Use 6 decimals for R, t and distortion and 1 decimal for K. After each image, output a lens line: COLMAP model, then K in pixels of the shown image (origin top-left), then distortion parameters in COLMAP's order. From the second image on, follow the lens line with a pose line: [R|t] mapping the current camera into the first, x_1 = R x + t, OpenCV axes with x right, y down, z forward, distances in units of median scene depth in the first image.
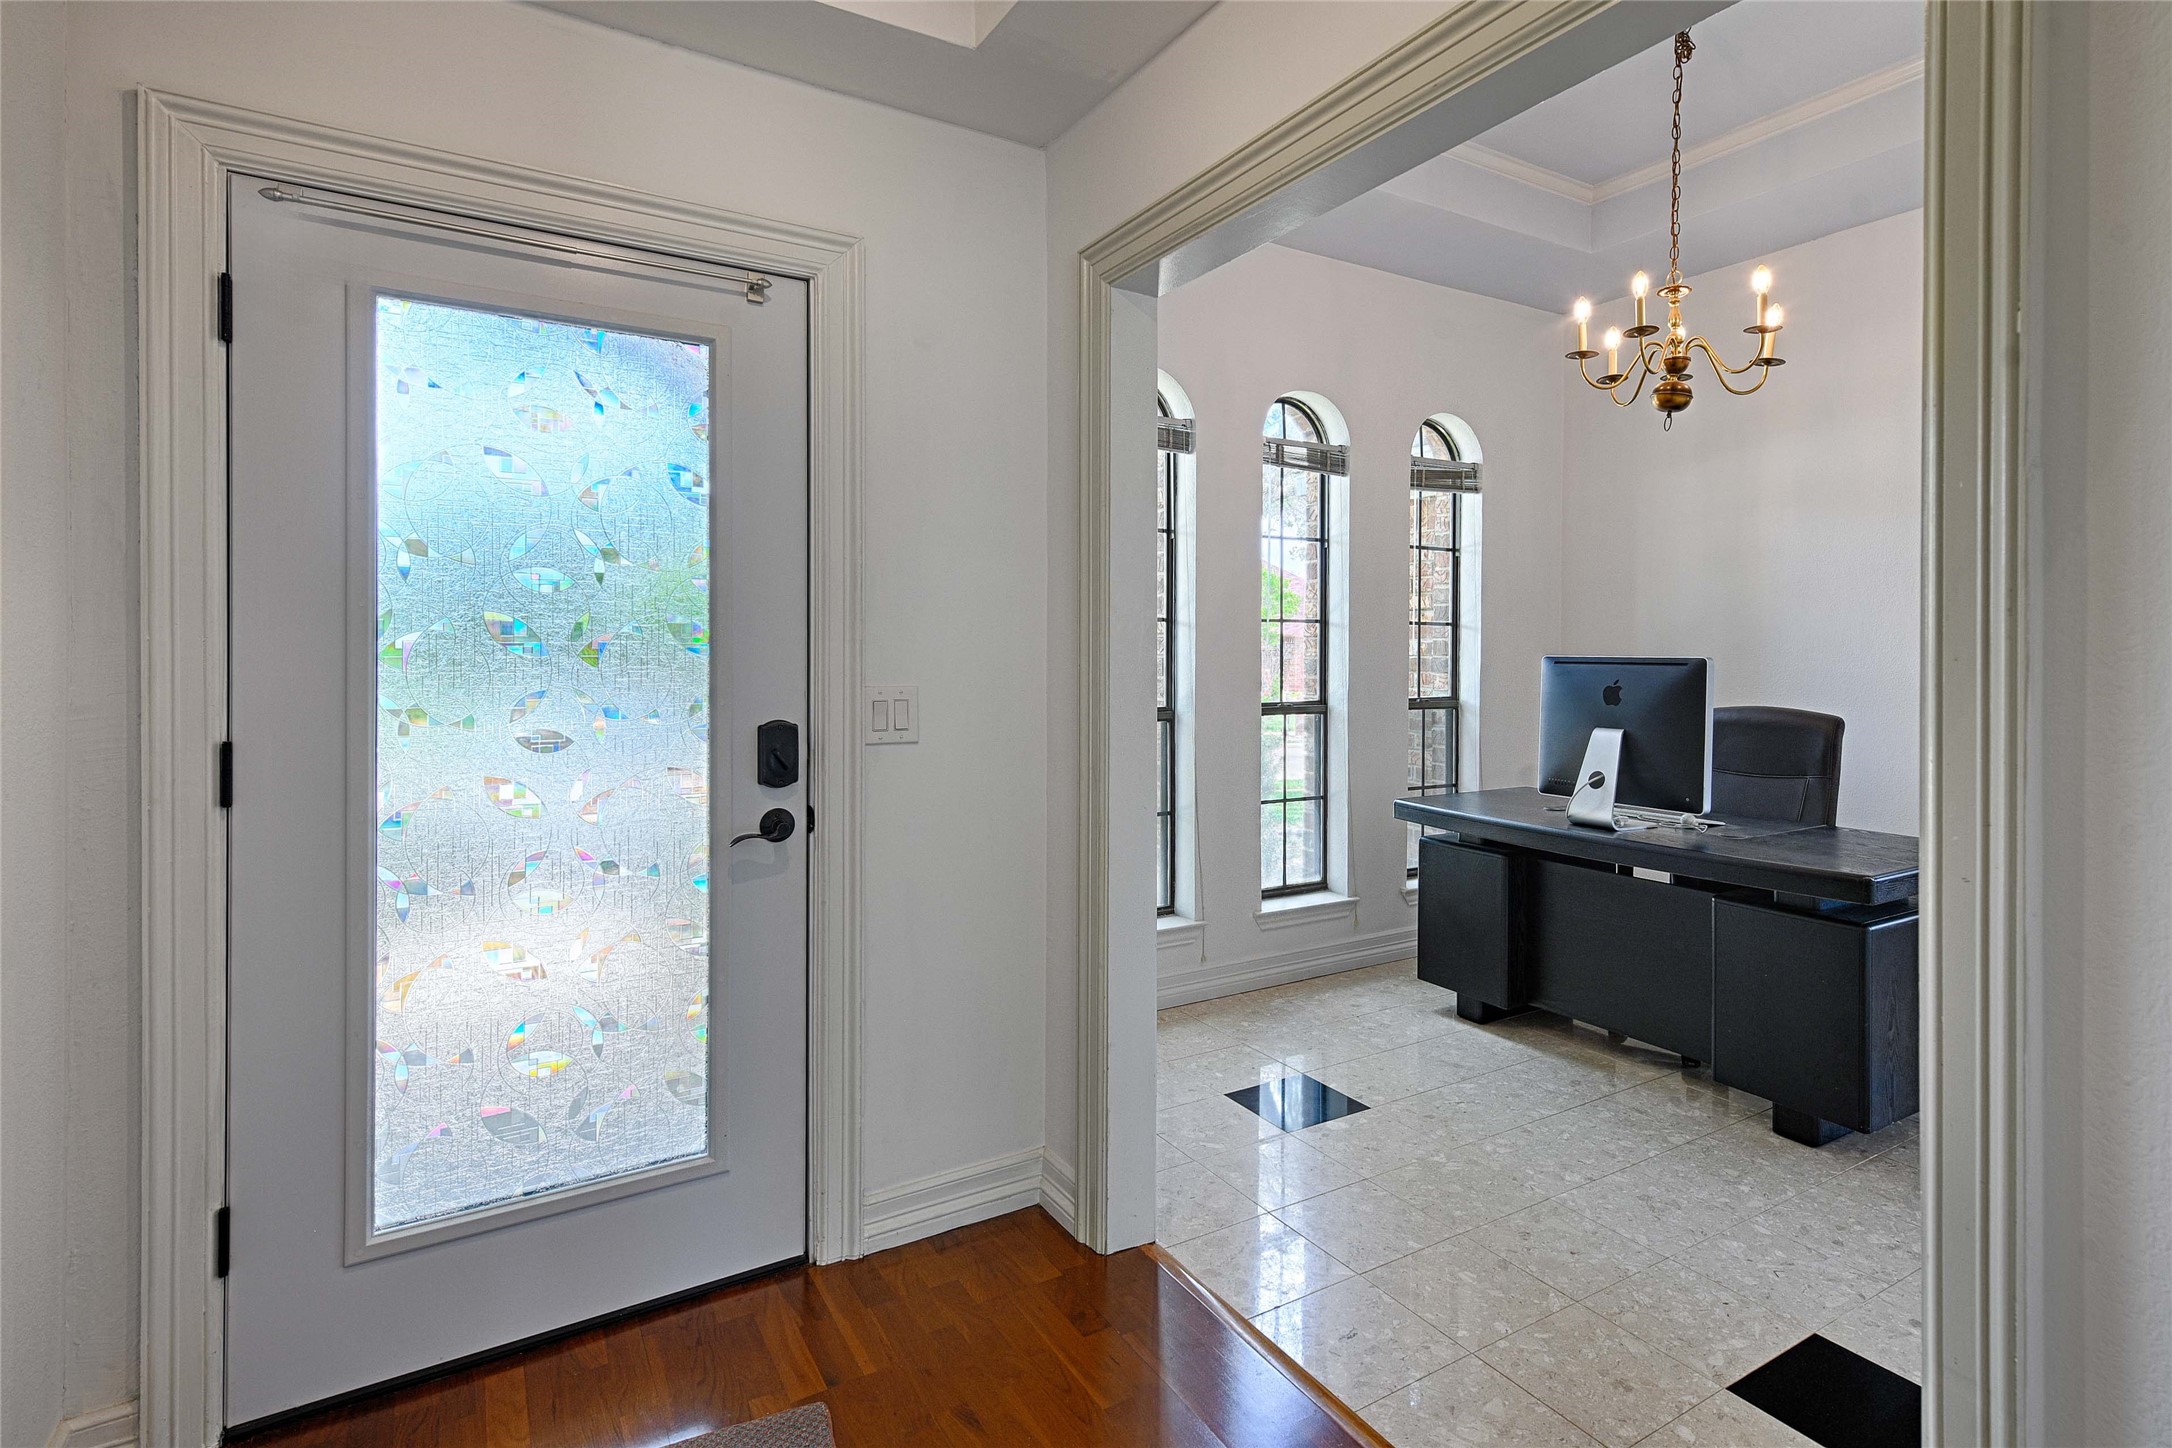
lens RADIAL K [[1091.8, 0, 1165.4], [0, 1091.8, 651.5], [0, 0, 1]] dist [0.005741, 0.000481]
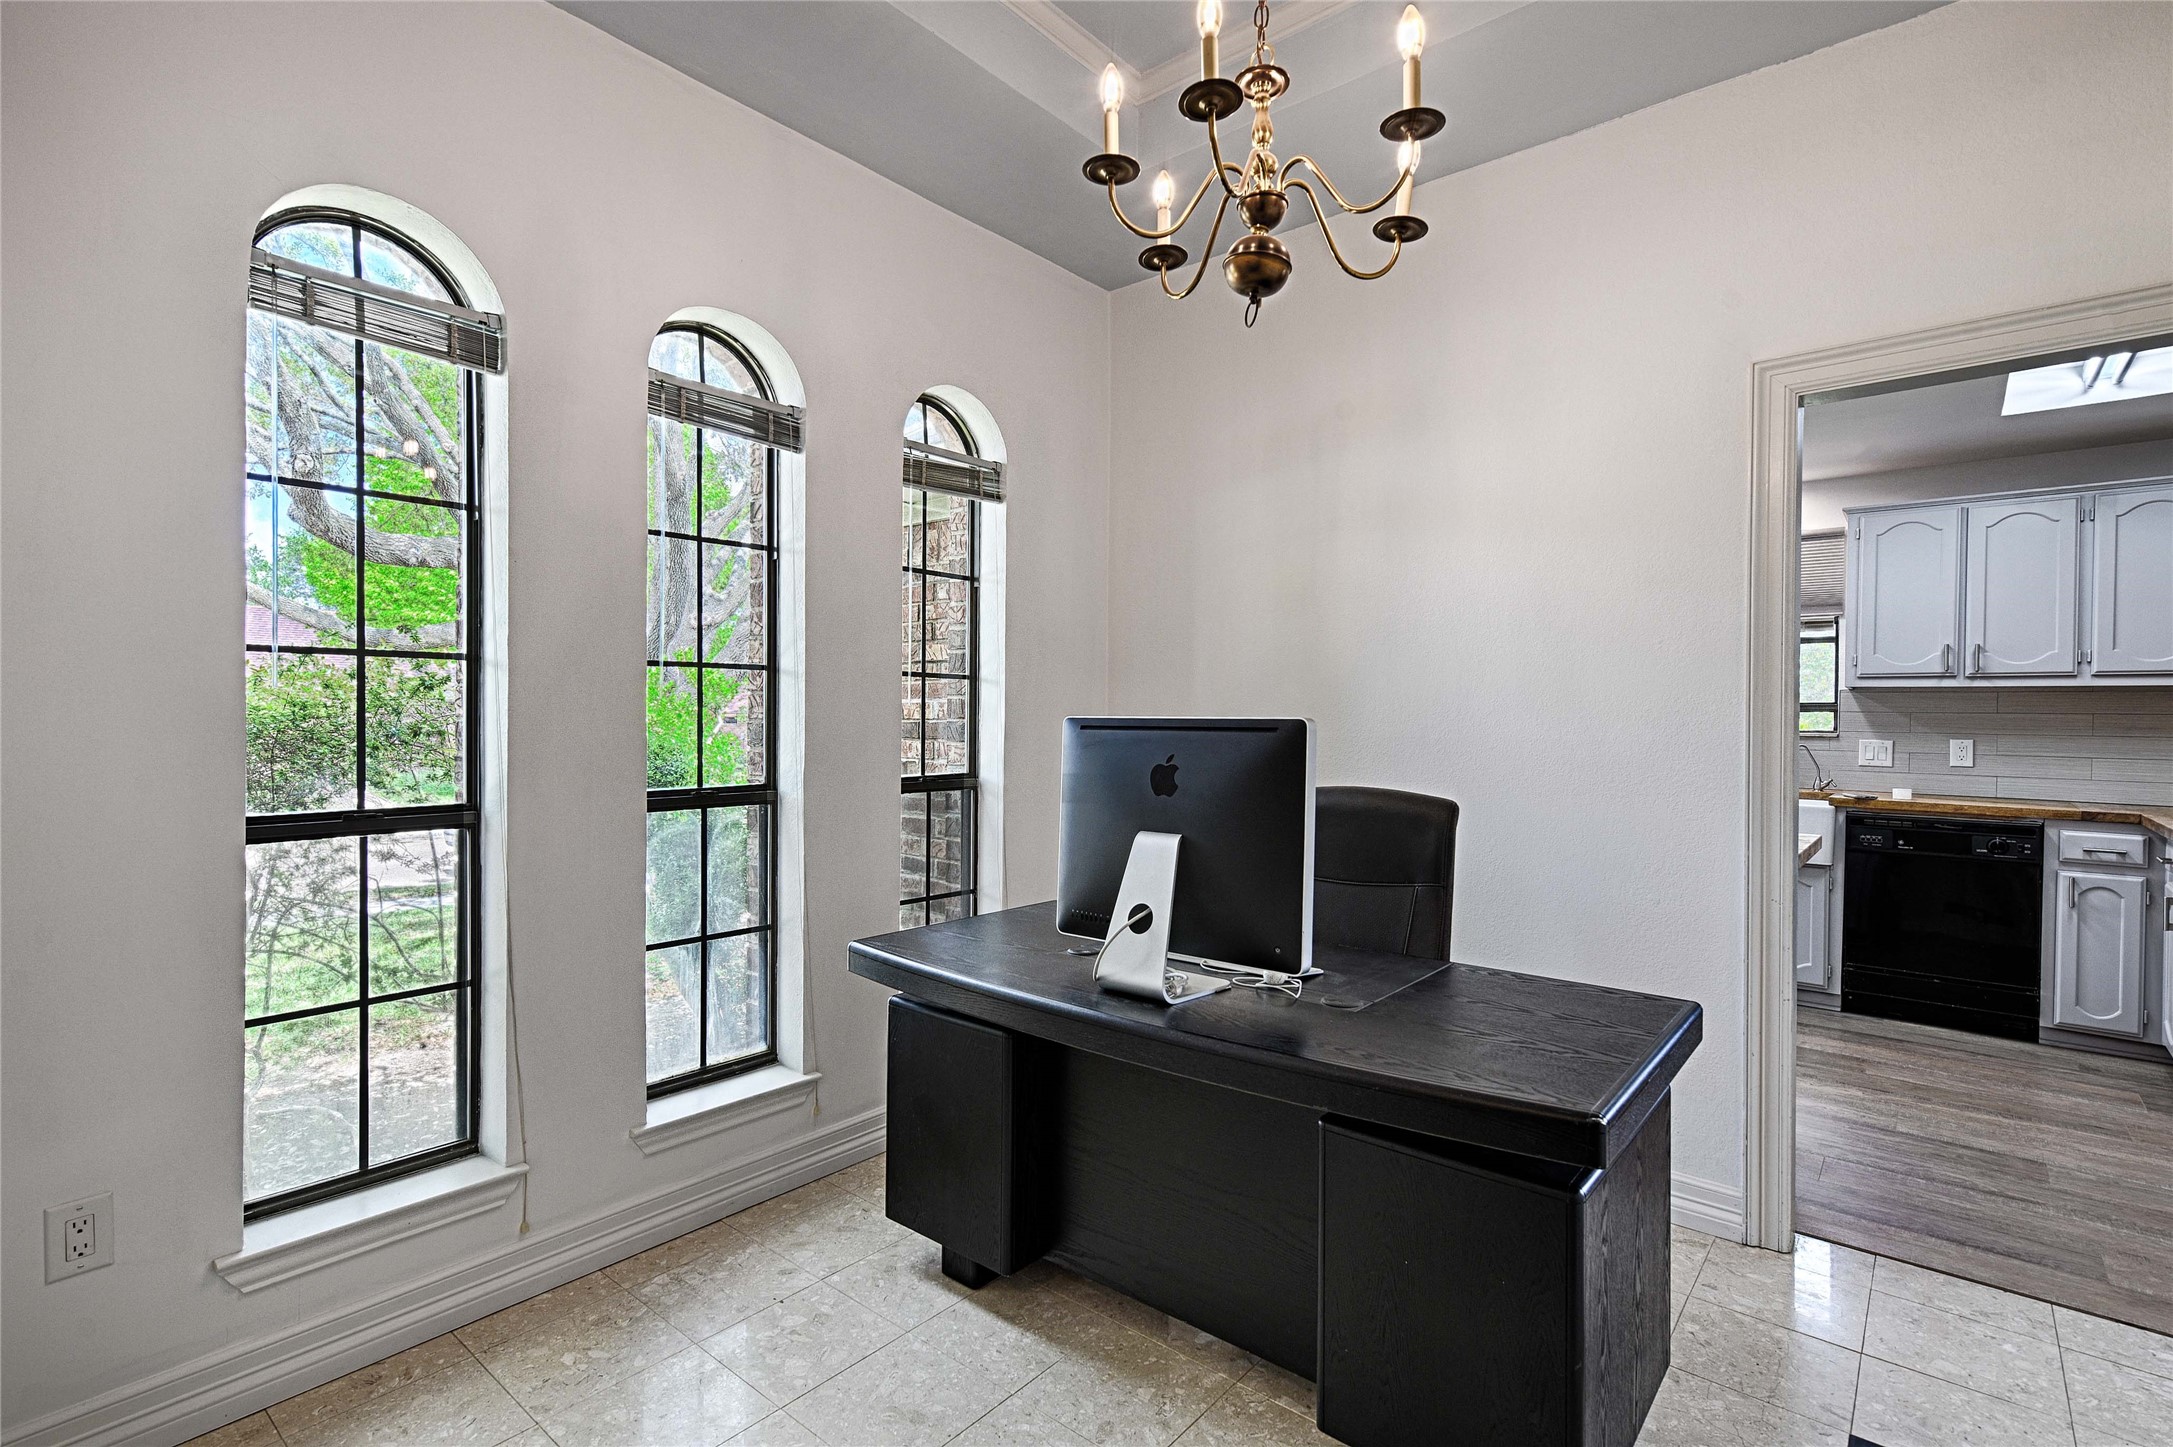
lens RADIAL K [[1010.8, 0, 1081.1], [0, 1010.8, 722.5], [0, 0, 1]] dist [0.000871, 0.000317]
pose [[0.955568, -0.000793, 0.294771, 0.159561], [-0.000248, 0.999994, 0.003494, 0.004620], [-0.294772, -0.003411, 0.955562, 0.381764]]
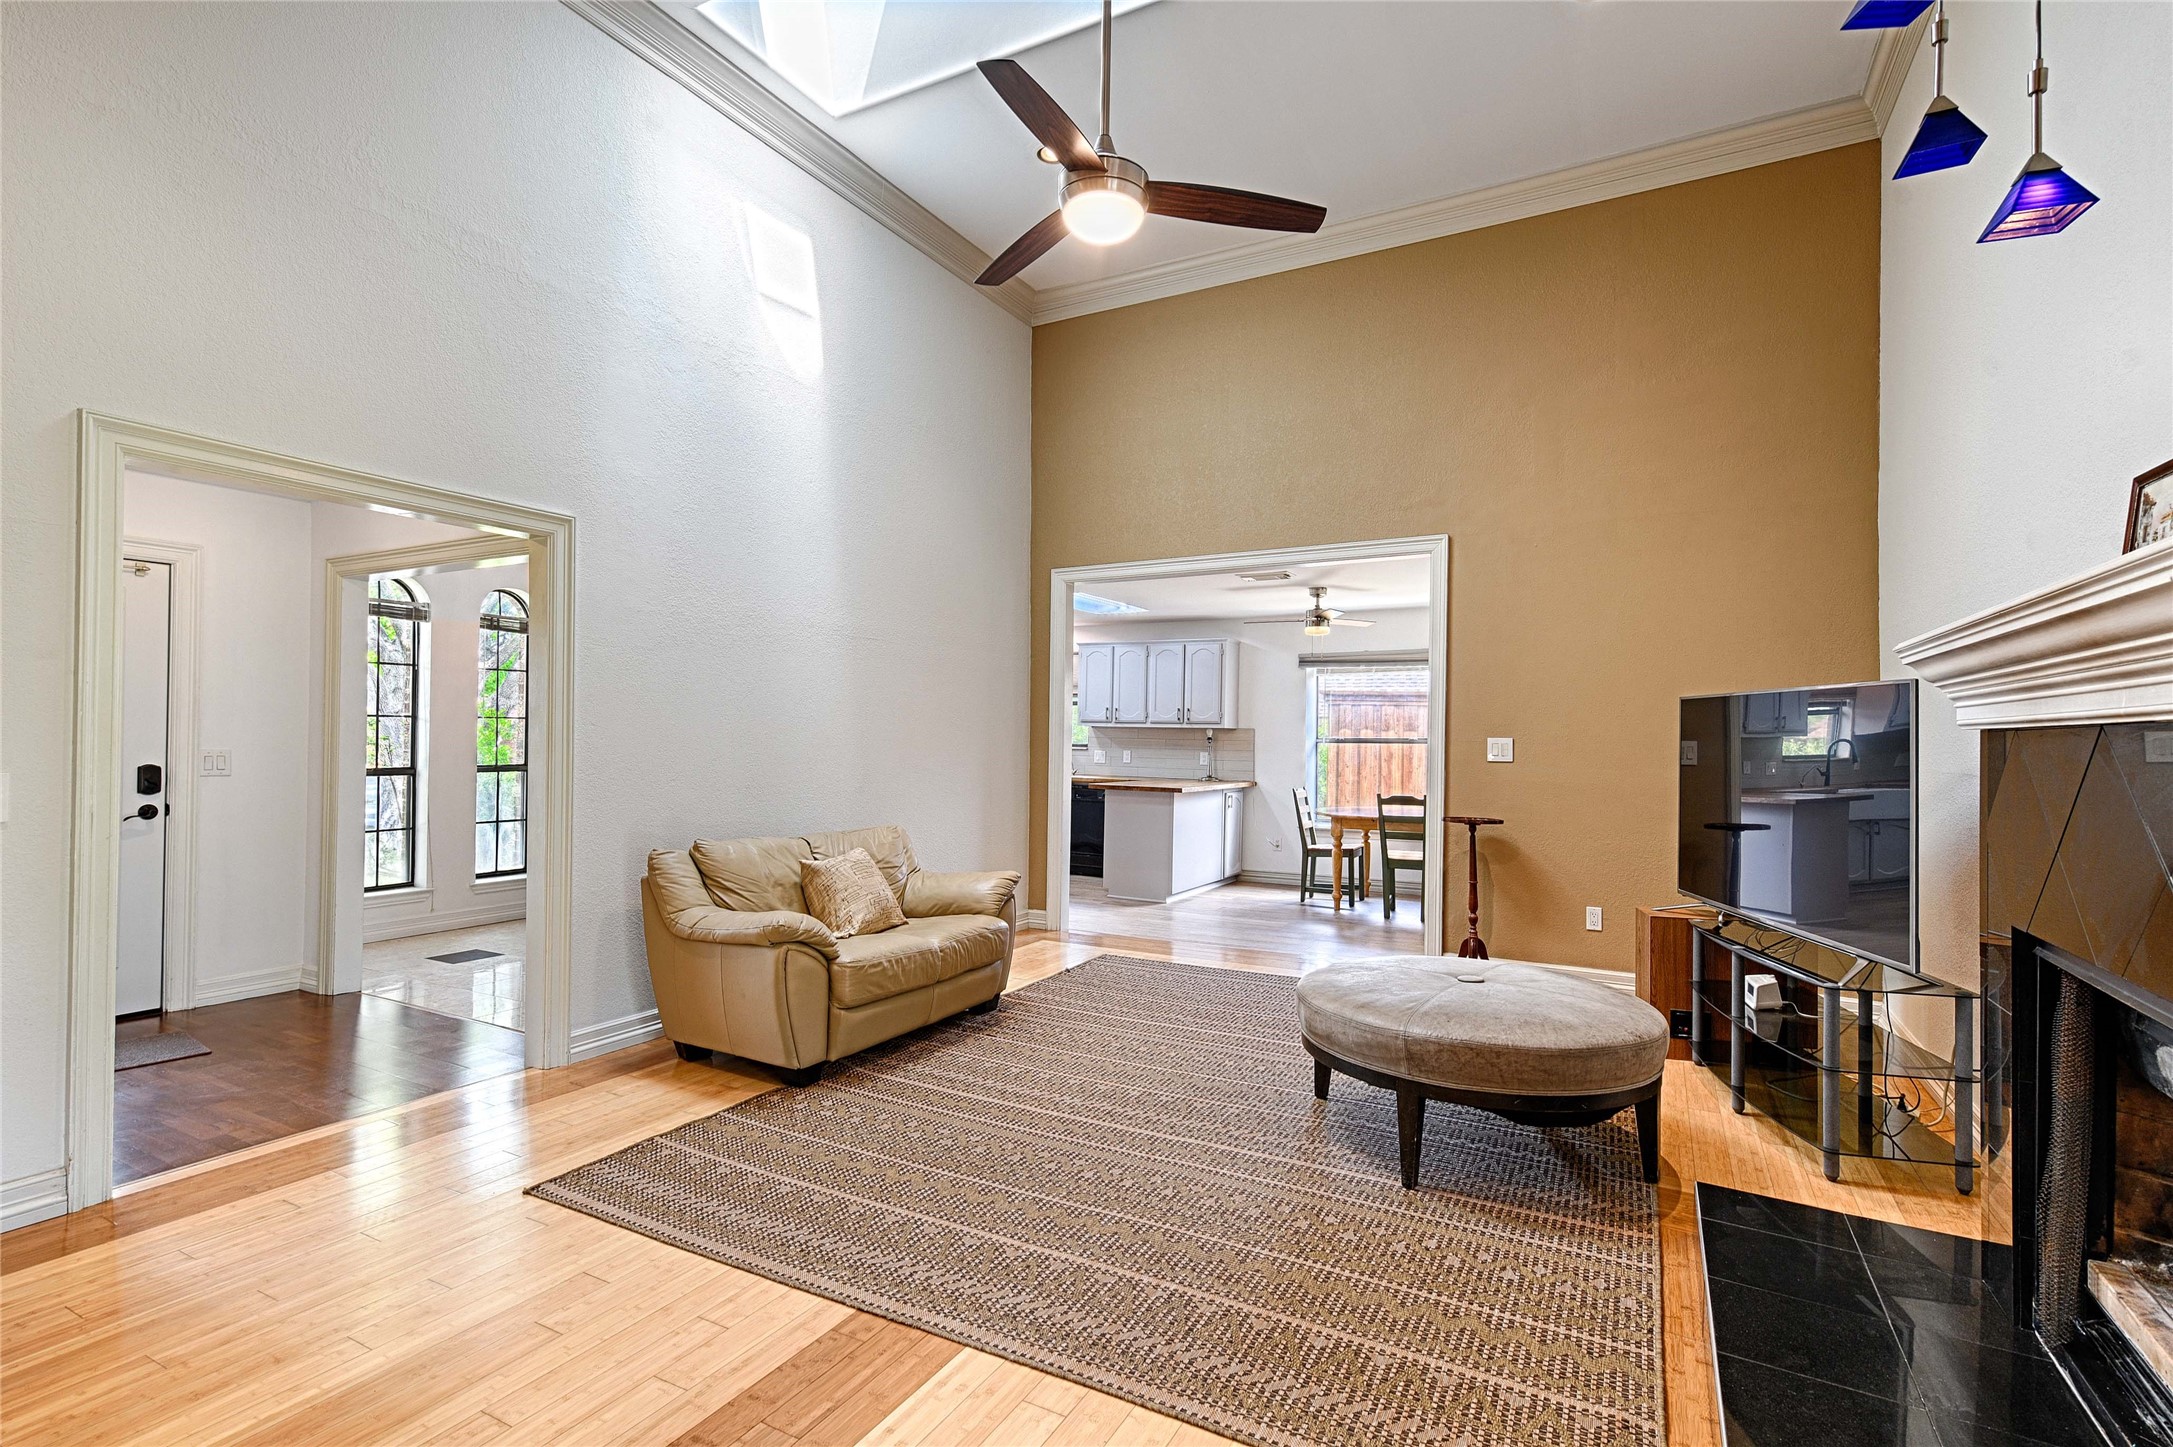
lens RADIAL K [[1010.8, 0, 1103.0], [0, 1010.8, 724.8], [0, 0, 1]] dist [0.000871, 0.000317]
pose [[0.874423, 0.011395, 0.485031, 0.183574], [-0.004940, 0.999881, -0.014586, 0.001791], [-0.485140, 0.010358, 0.874375, -0.936674]]
